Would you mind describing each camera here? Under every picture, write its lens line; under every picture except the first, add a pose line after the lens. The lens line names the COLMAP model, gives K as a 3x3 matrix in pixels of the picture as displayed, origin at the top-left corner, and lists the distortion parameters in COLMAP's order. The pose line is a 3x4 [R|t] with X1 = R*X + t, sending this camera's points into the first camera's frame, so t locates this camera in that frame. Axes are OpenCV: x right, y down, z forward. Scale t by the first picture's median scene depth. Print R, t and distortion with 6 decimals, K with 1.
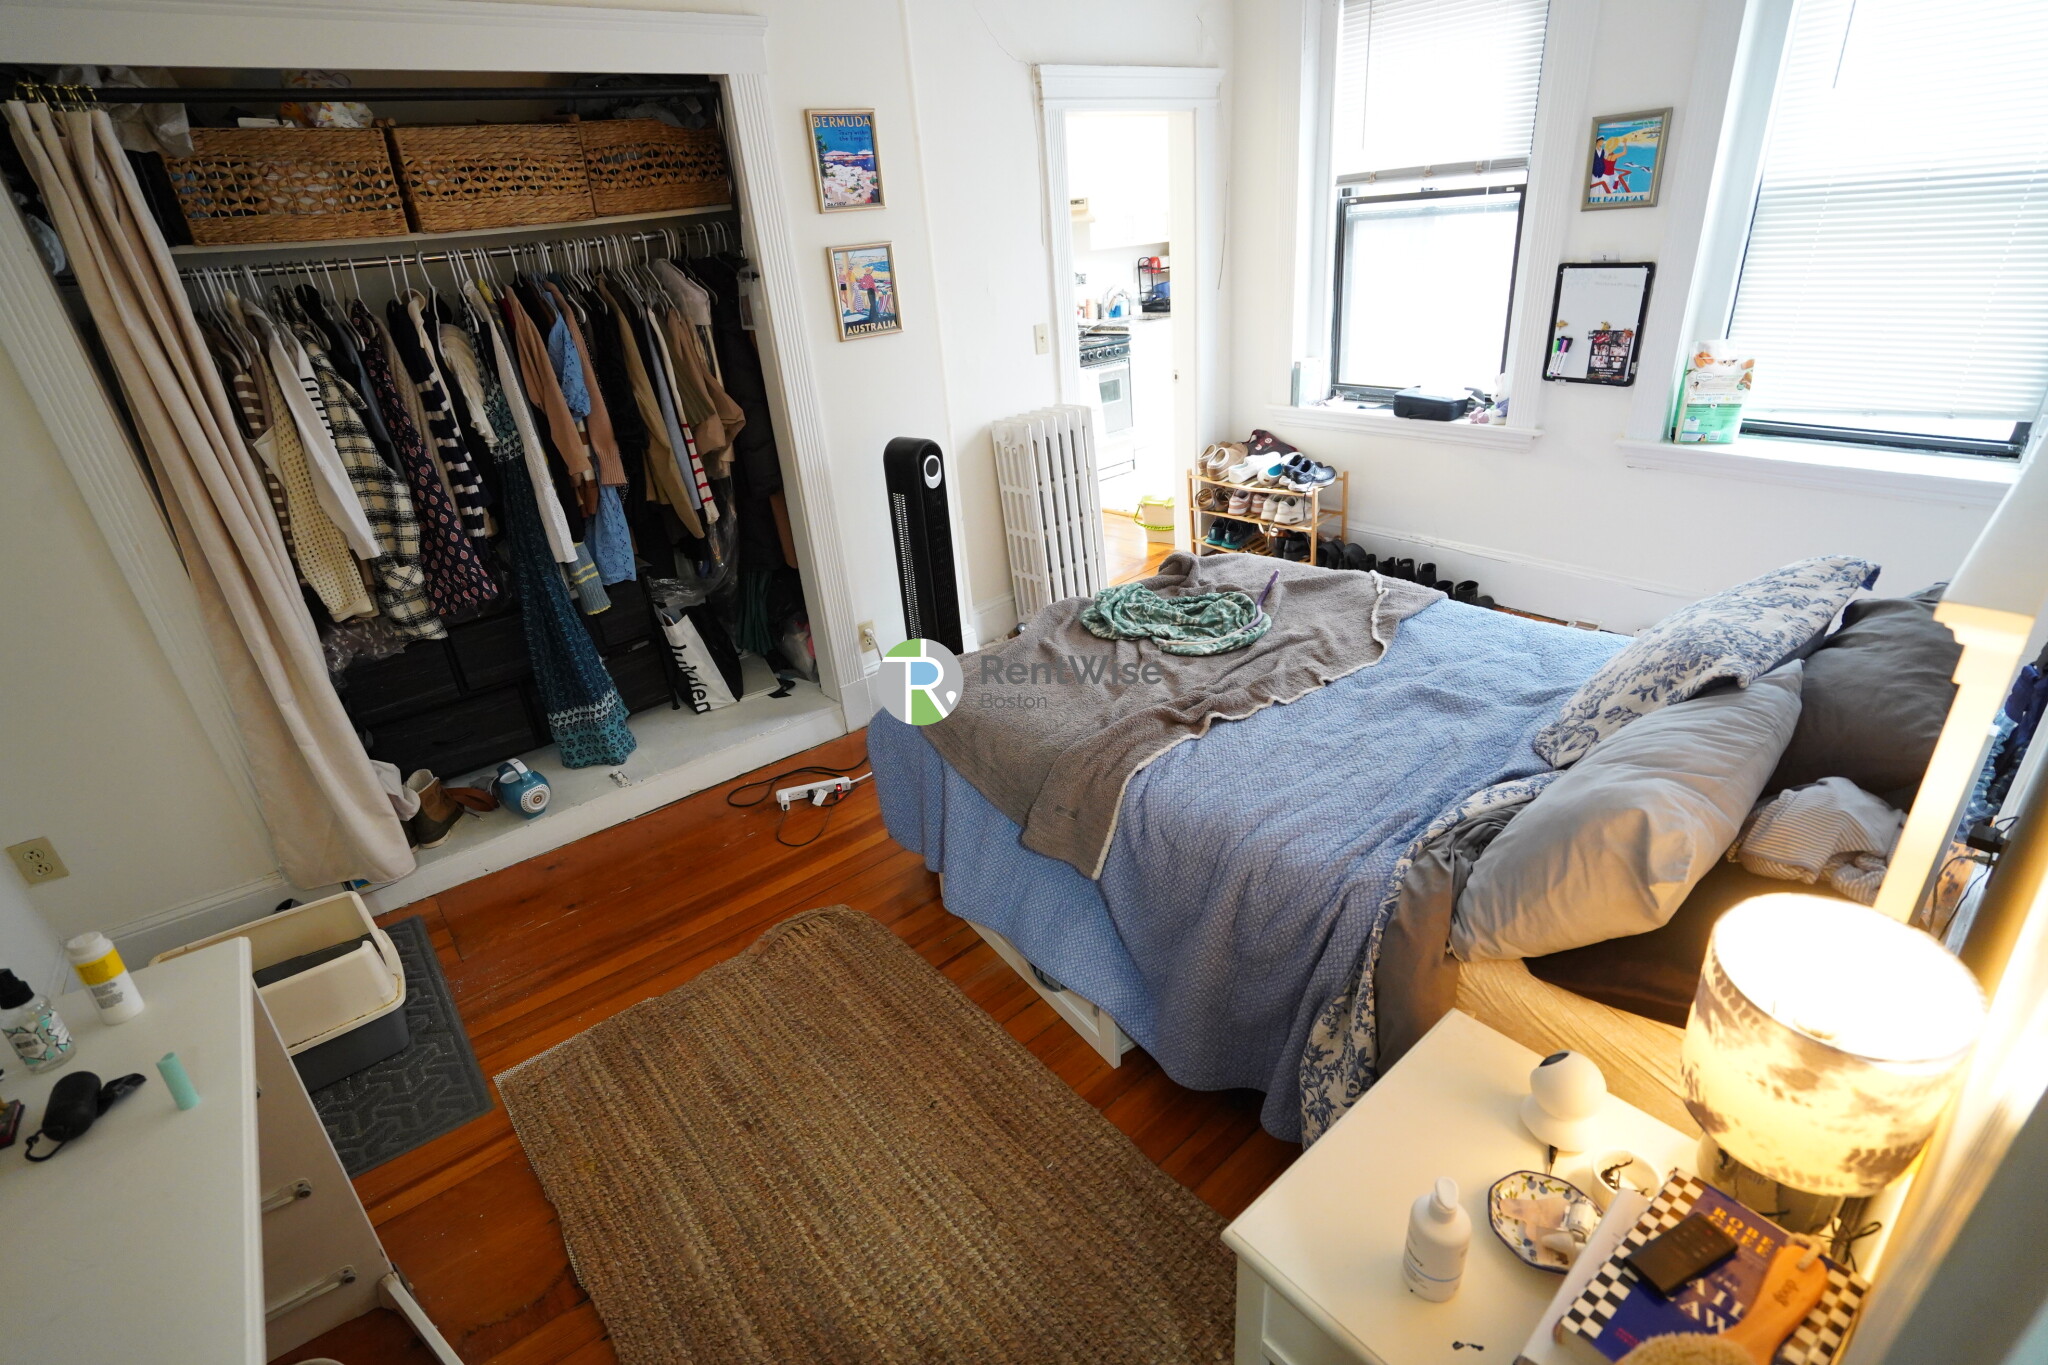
lens RADIAL K [[951.5, 0, 1024.0], [0, 951.5, 682.5], [0, 0, 1]] dist [-0.052389, 0.019903]
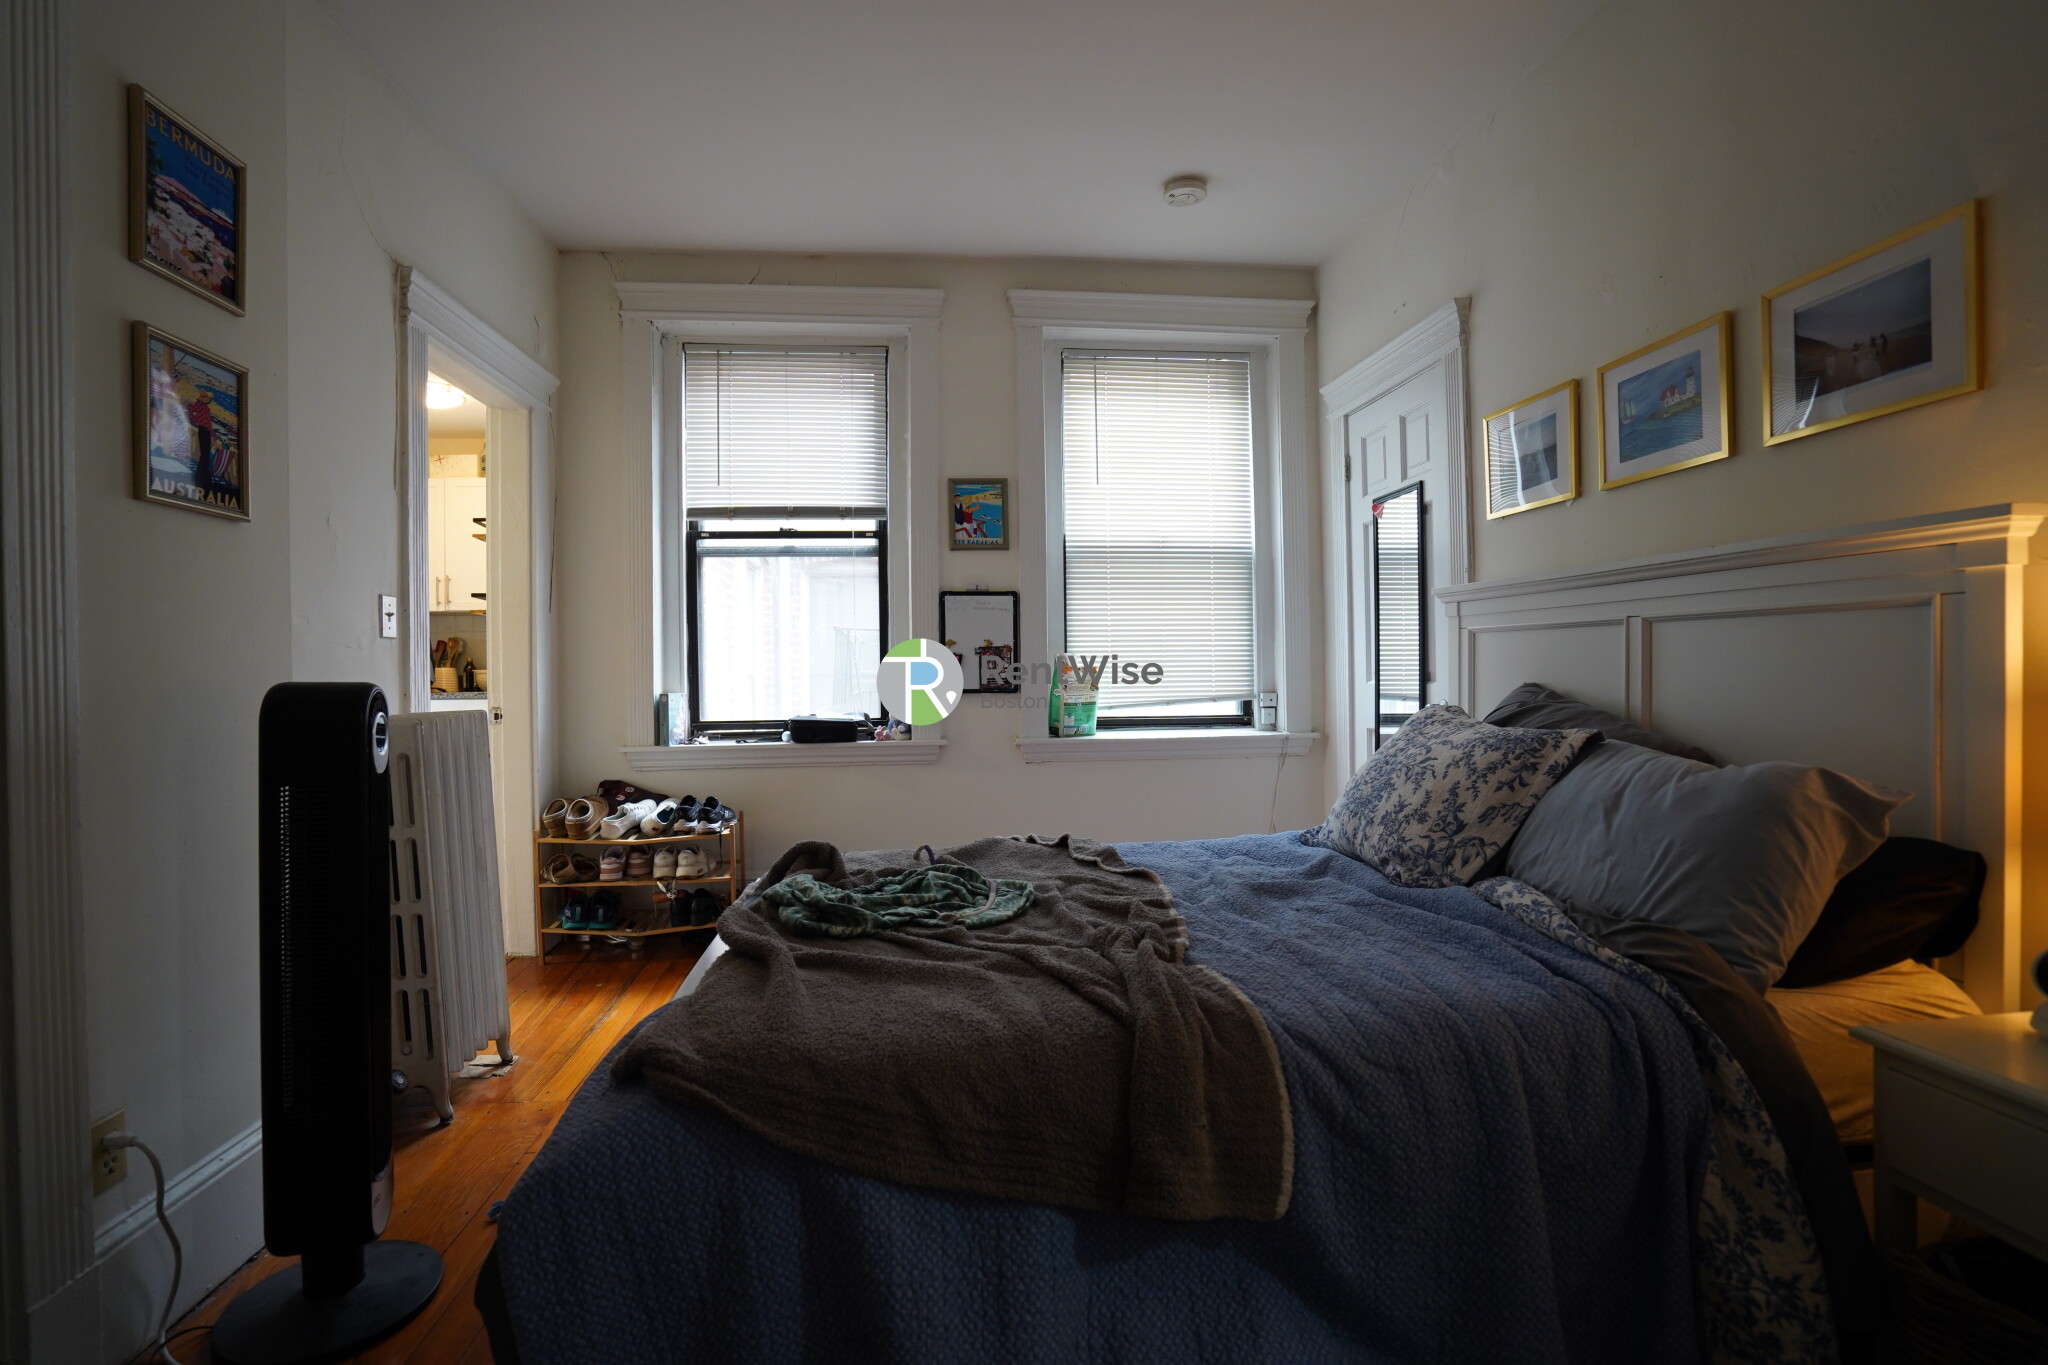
lens RADIAL K [[951.5, 0, 1024.0], [0, 951.5, 682.5], [0, 0, 1]] dist [-0.052389, 0.019903]
pose [[0.565673, 0.067894, 0.821830, -0.314012], [0.330881, 0.894172, -0.301619, 0.025373], [-0.755335, 0.442546, 0.483345, 0.445990]]
